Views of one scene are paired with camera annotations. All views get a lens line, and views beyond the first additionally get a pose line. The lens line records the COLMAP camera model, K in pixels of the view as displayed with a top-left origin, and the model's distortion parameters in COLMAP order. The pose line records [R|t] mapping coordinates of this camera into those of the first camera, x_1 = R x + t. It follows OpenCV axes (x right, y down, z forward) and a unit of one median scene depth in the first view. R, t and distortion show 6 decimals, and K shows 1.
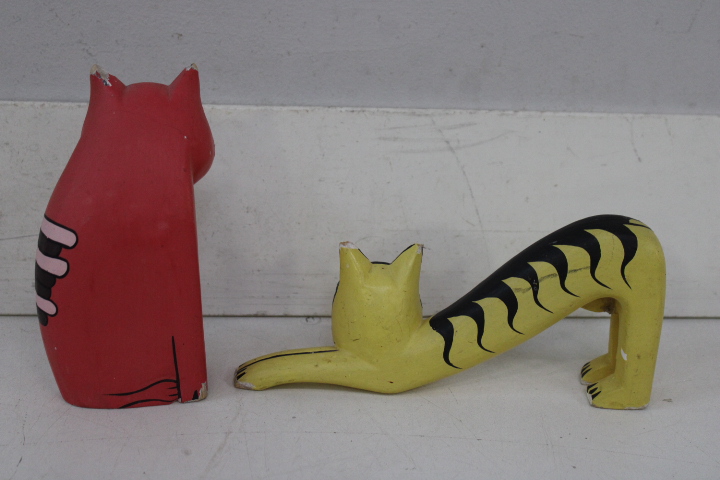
lens RADIAL K [[1014.9, 0, 360.0], [0, 1014.9, 240.0], [0, 0, 1]] dist [-0.057077, 0.094054]
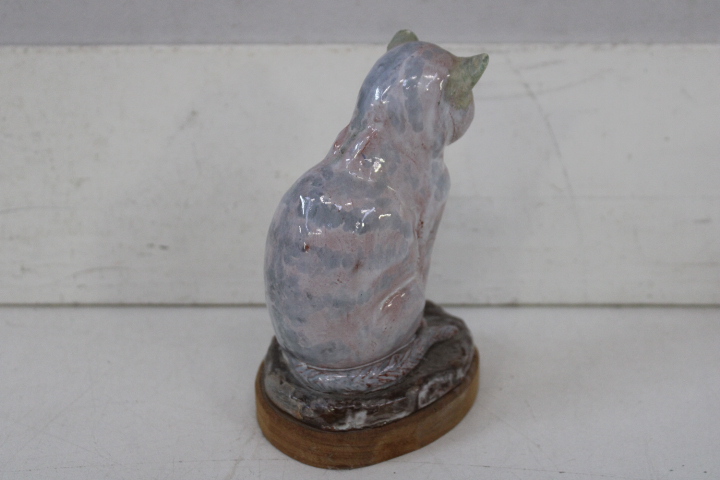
lens RADIAL K [[1058.3, 0, 360.0], [0, 1058.3, 240.0], [0, 0, 1]] dist [-0.026748, 0.017382]
pose [[0.994860, -0.006124, -0.101070, 0.039858], [0.010061, 0.999208, 0.038487, -0.009397], [0.100755, -0.039306, 0.994135, 0.163746]]
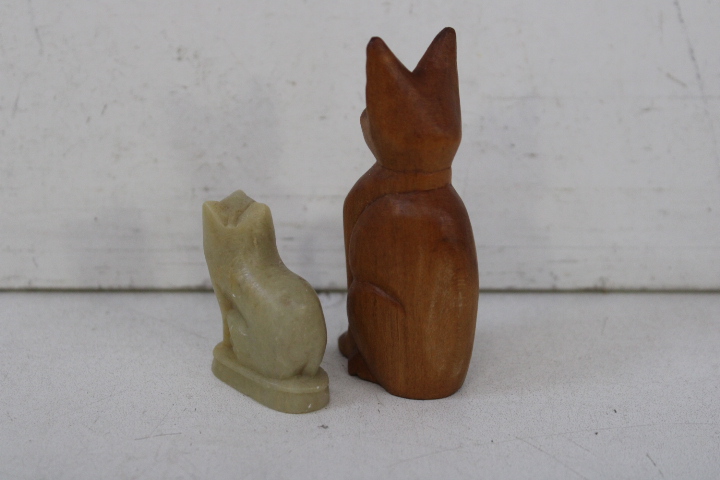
lens RADIAL K [[1277.1, 0, 360.0], [0, 1277.1, 240.0], [0, 0, 1]] dist [0.006178, 0.036941]
pose [[0.997514, -0.007722, -0.070048, 0.008669], [0.007548, 0.999968, -0.002746, 0.055096], [0.070067, 0.002211, 0.997540, 0.435111]]
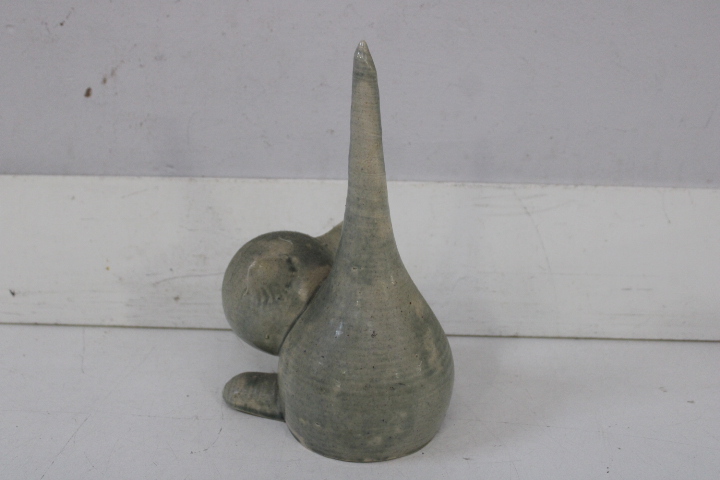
lens RADIAL K [[781.9, 0, 360.0], [0, 781.9, 240.0], [0, 0, 1]] dist [-0.128239, 0.145239]
pose [[0.993275, 0.008302, -0.115480, -0.013159], [-0.014718, 0.998388, -0.054816, 0.006744], [0.114839, 0.056147, 0.991796, -0.058259]]
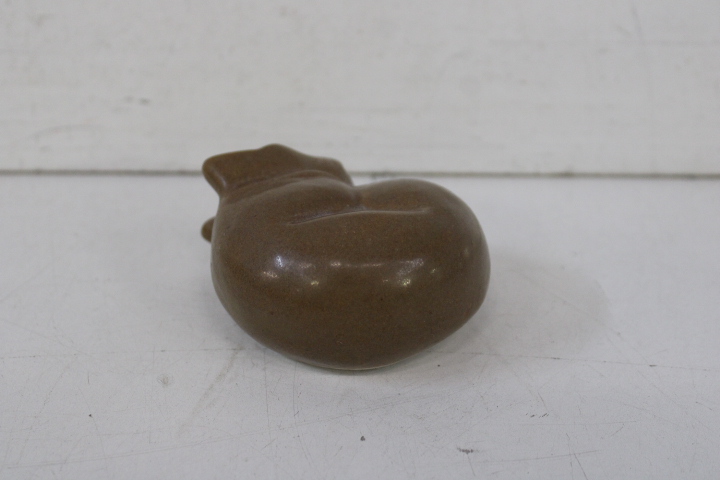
lens RADIAL K [[1014.9, 0, 360.0], [0, 1014.9, 240.0], [0, 0, 1]] dist [-0.057077, 0.094054]
pose [[0.996059, 0.005221, -0.088539, -0.001713], [0.003617, 0.995044, 0.099369, 0.052801], [0.088619, -0.099297, 0.991104, 0.333995]]
